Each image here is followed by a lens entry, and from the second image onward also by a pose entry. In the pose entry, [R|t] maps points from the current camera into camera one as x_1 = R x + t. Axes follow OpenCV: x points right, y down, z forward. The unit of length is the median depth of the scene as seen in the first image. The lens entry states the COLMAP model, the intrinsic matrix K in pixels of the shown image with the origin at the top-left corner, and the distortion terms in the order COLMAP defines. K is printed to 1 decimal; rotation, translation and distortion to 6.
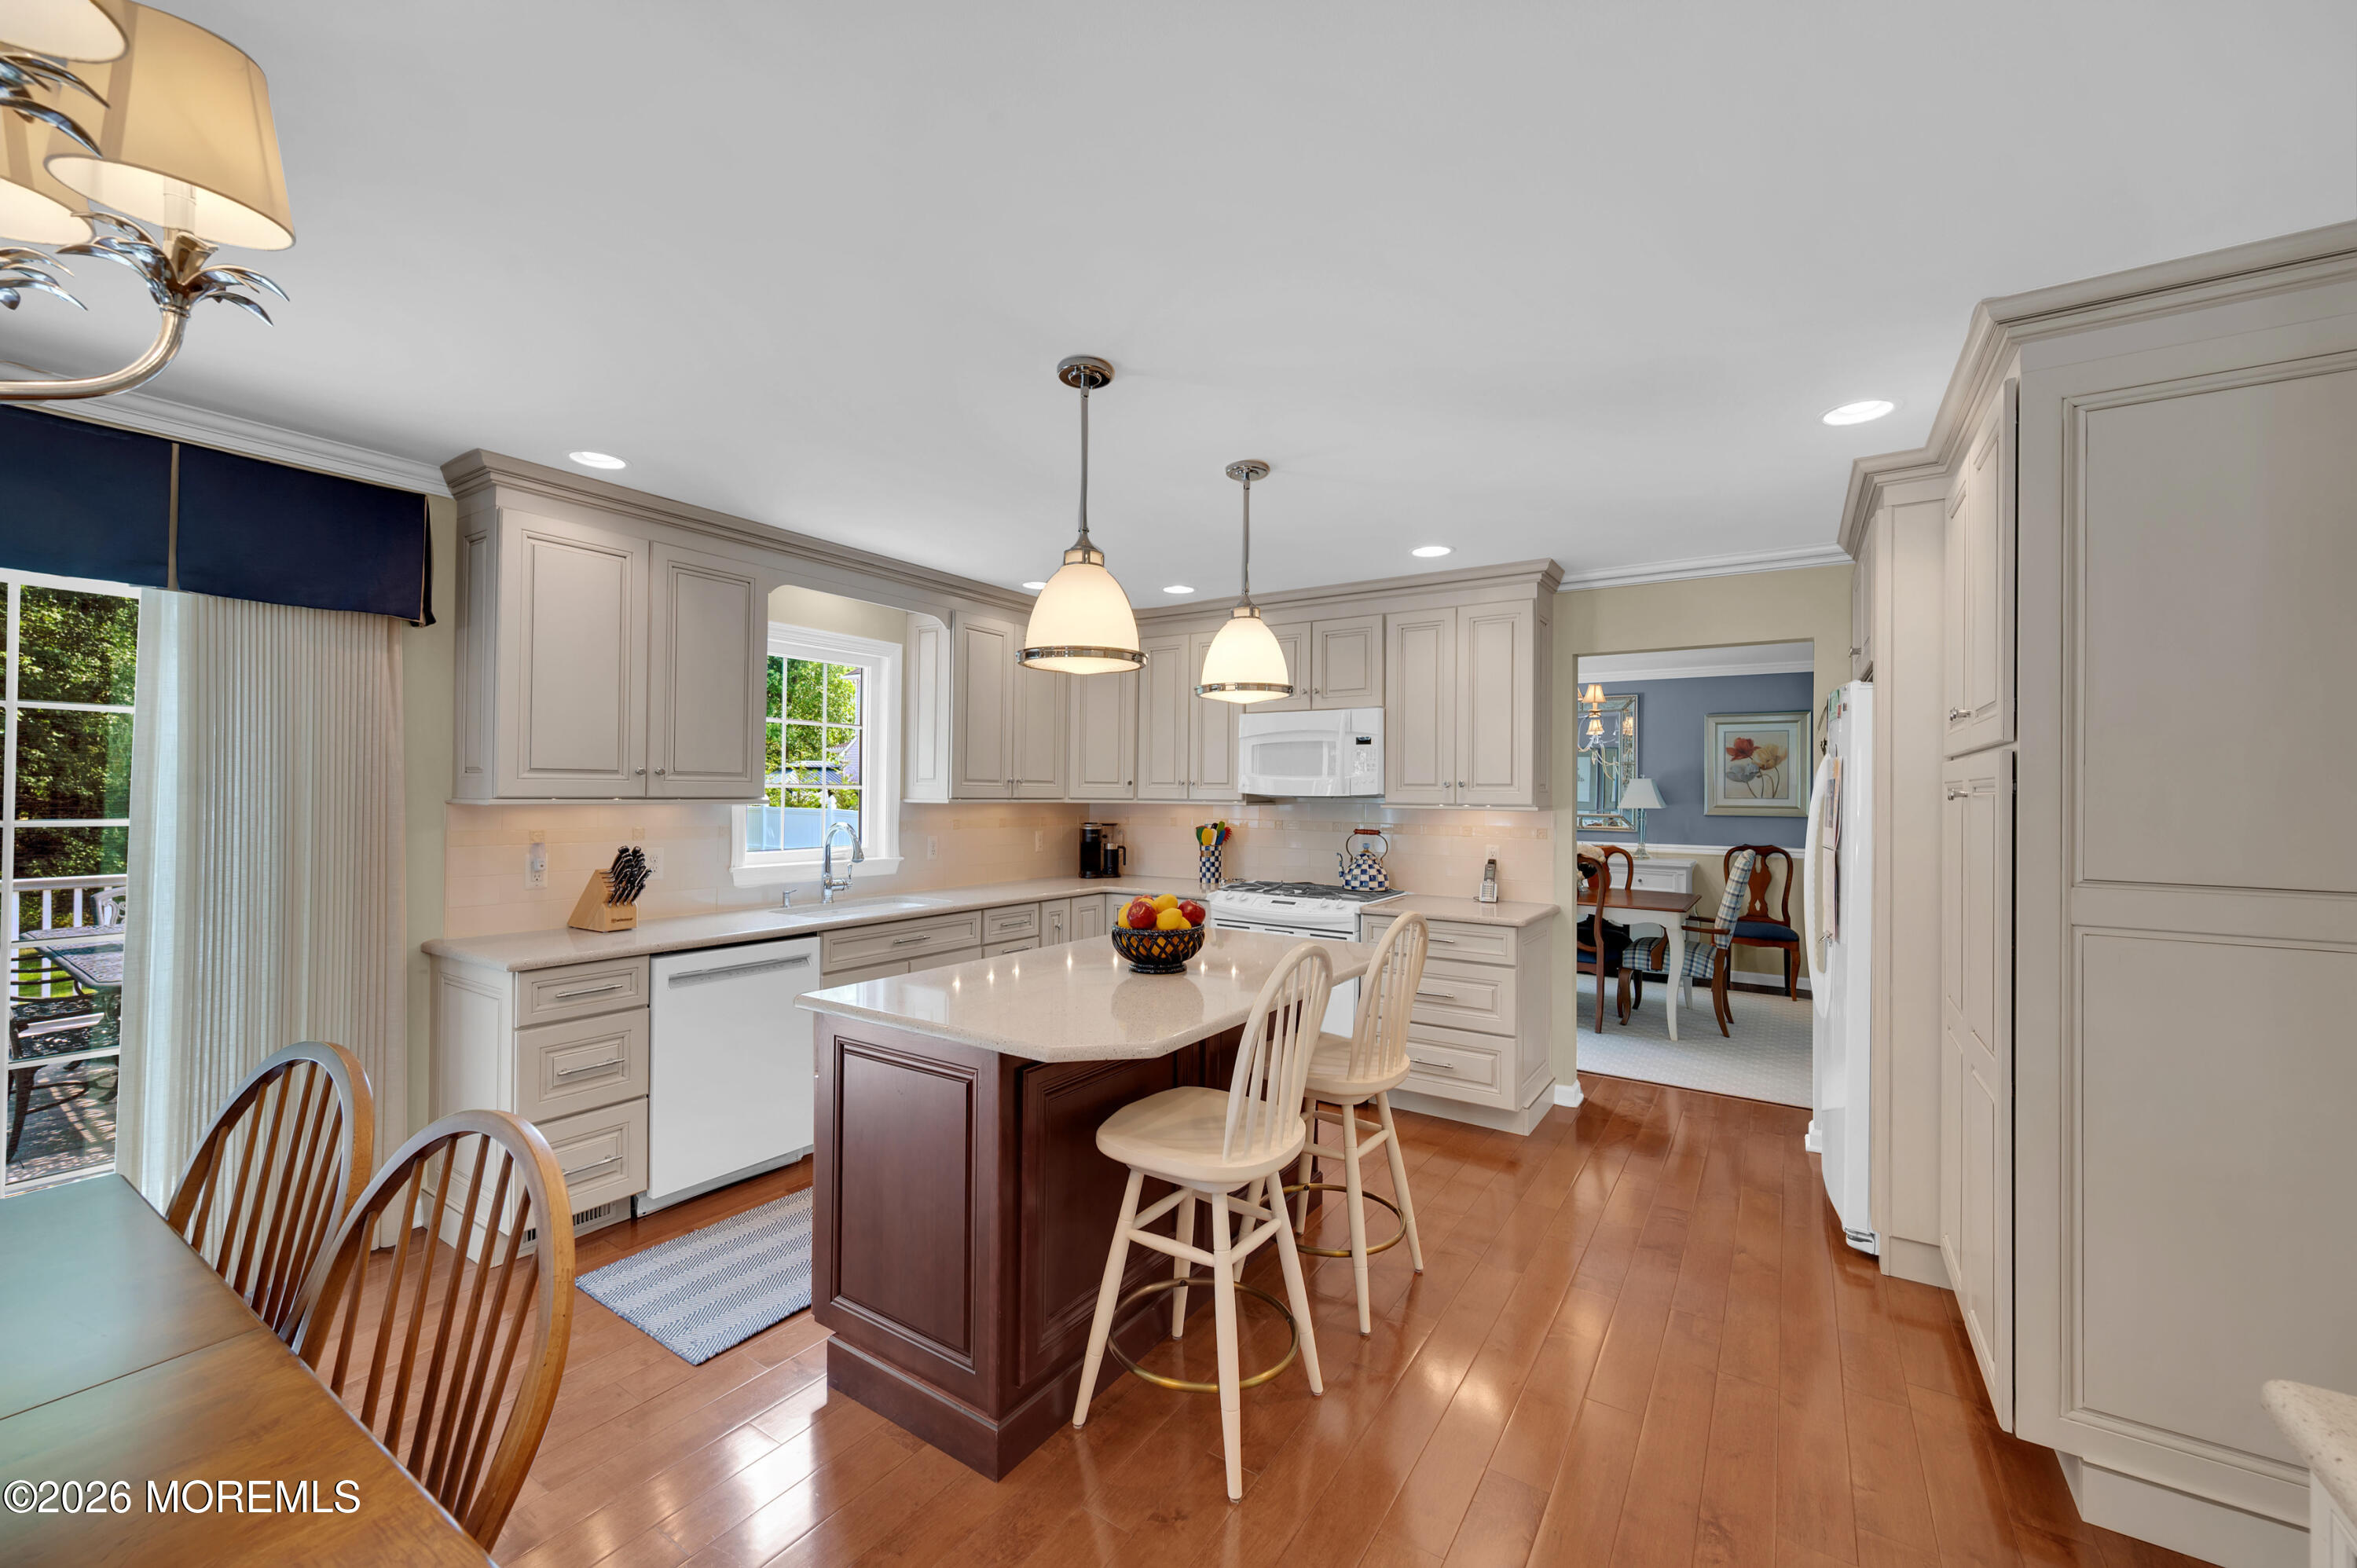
lens RADIAL K [[935.5, 0, 1178.5], [0, 935.5, 790.8], [0, 0, 1]] dist [0.002620, 0.000035]
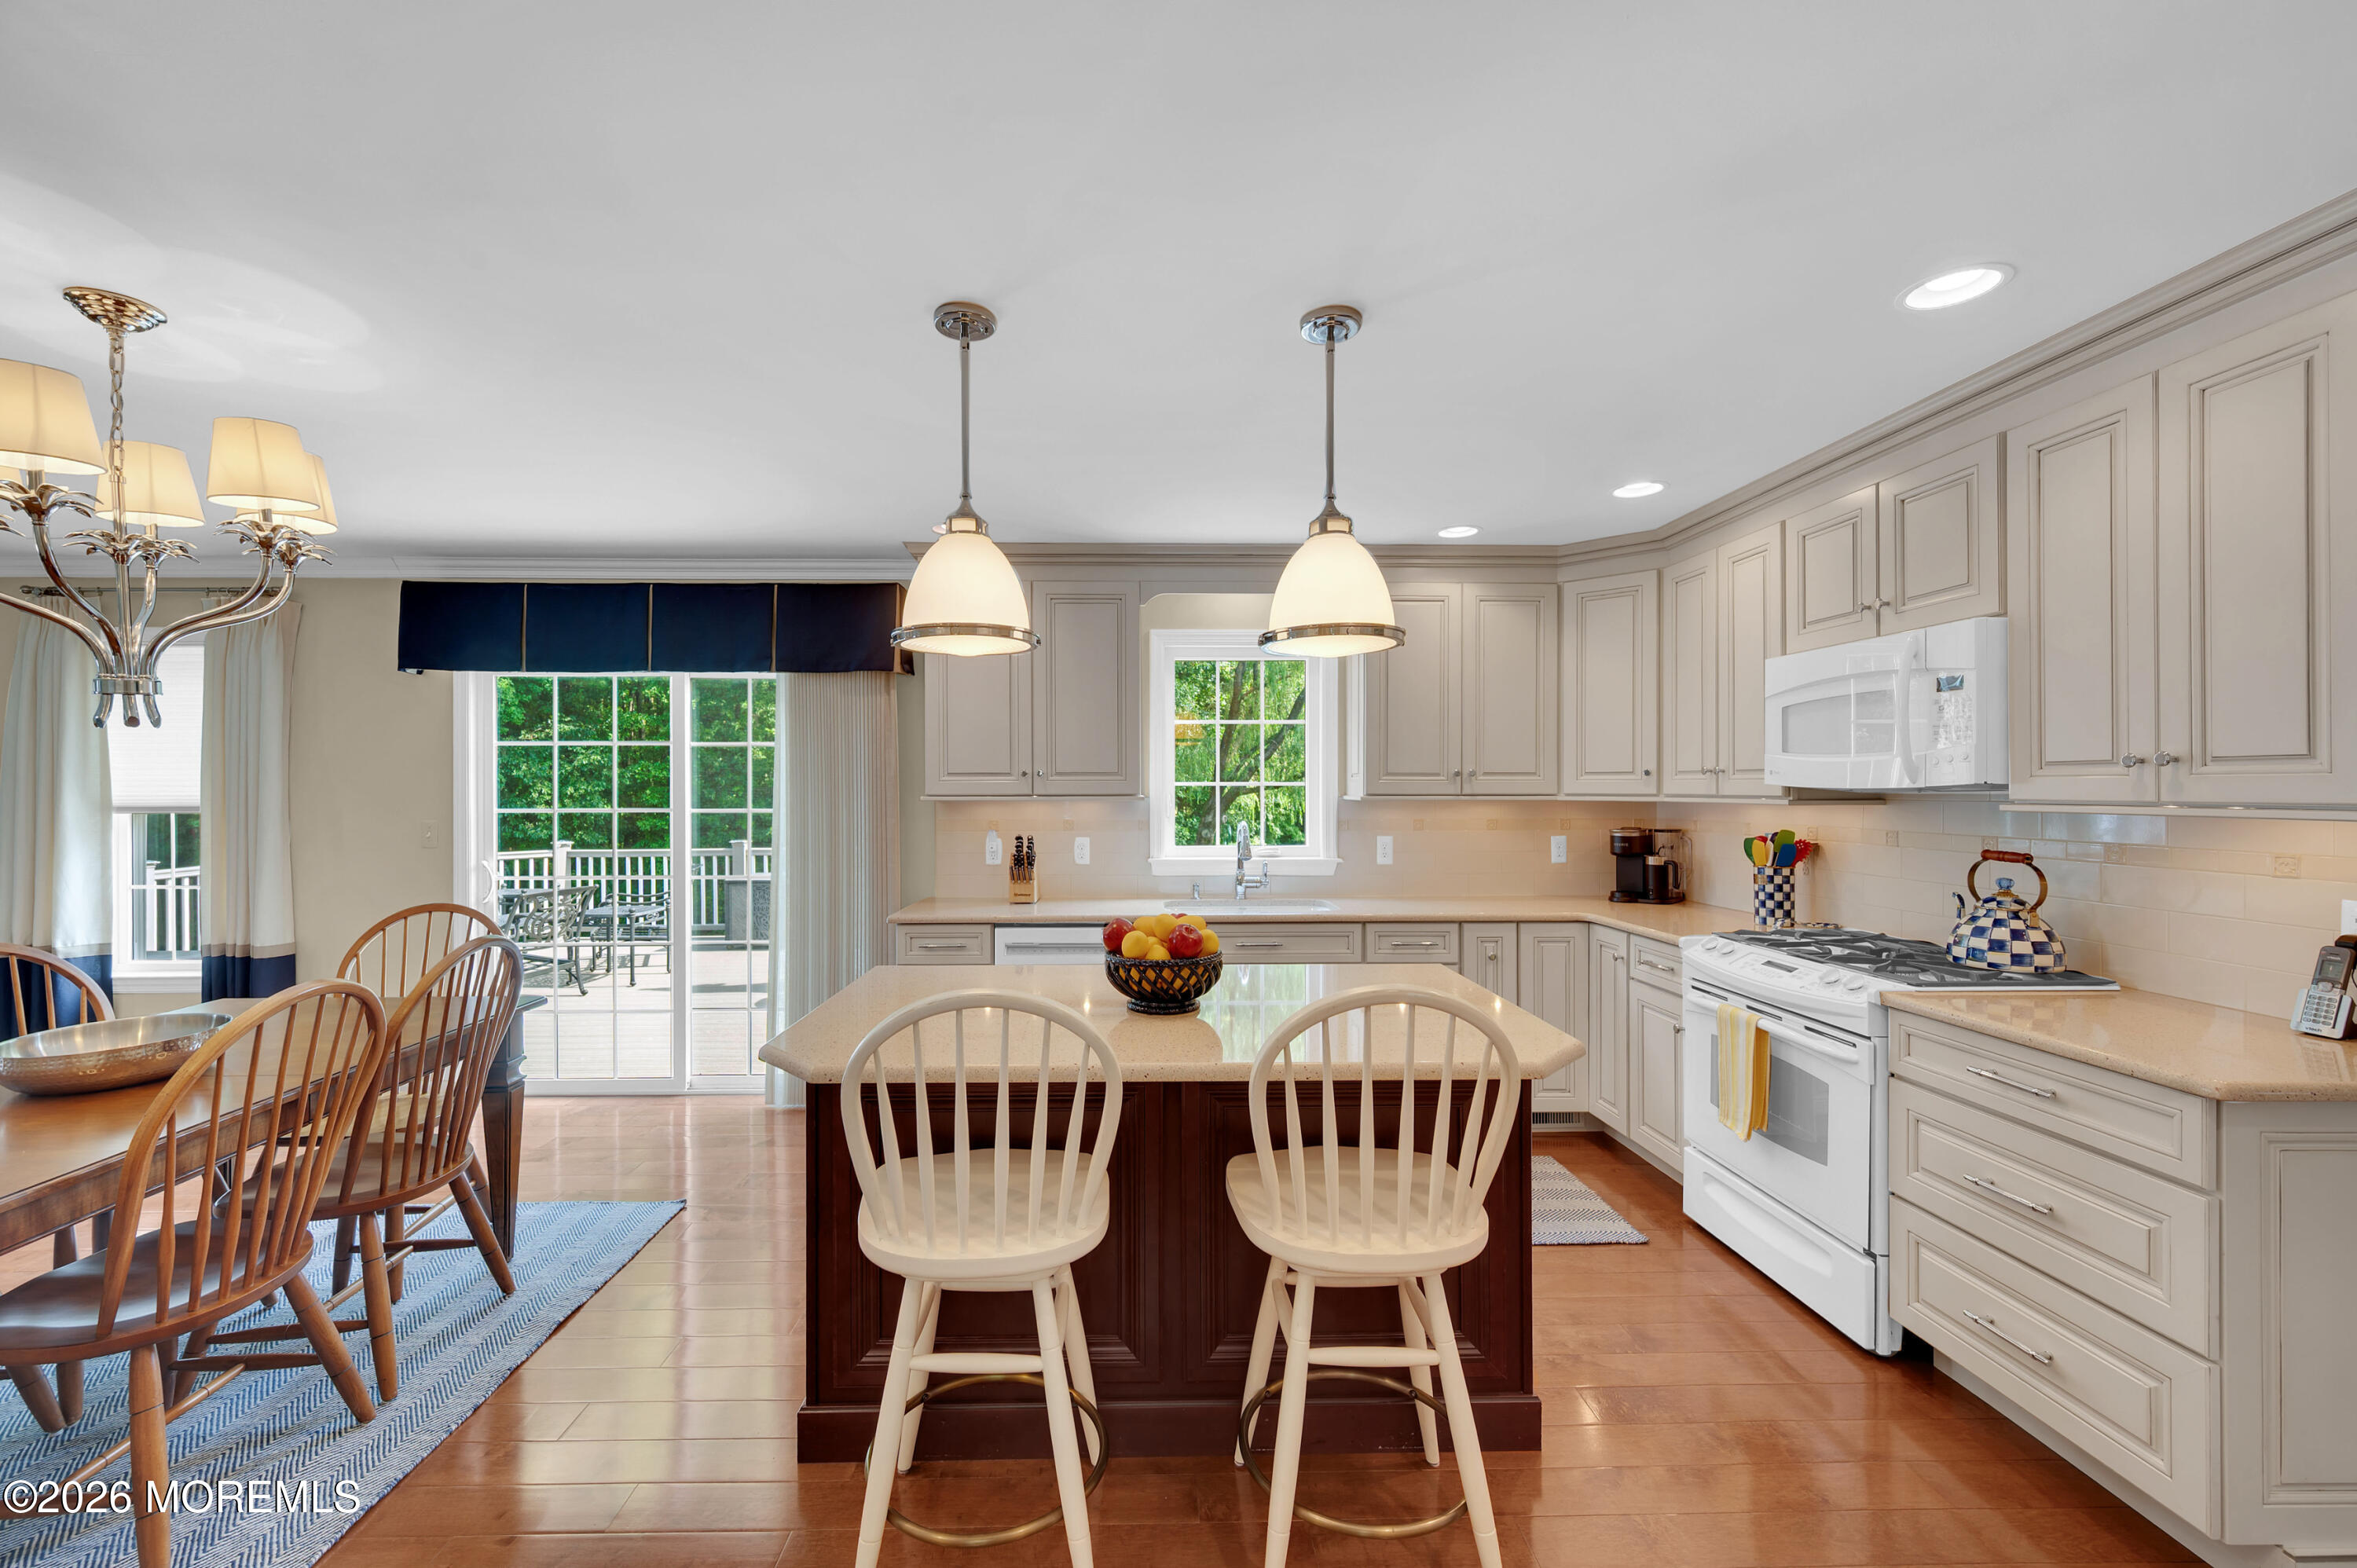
lens RADIAL K [[946.5, 0, 1137.2], [0, 946.5, 787.3], [0, 0, 1]] dist [-0.002654, -0.000234]
pose [[0.559559, -0.010473, -0.828725, 0.387103], [0.006627, 0.999945, -0.008162, 0.006843], [0.828764, -0.000924, 0.559597, 0.320053]]
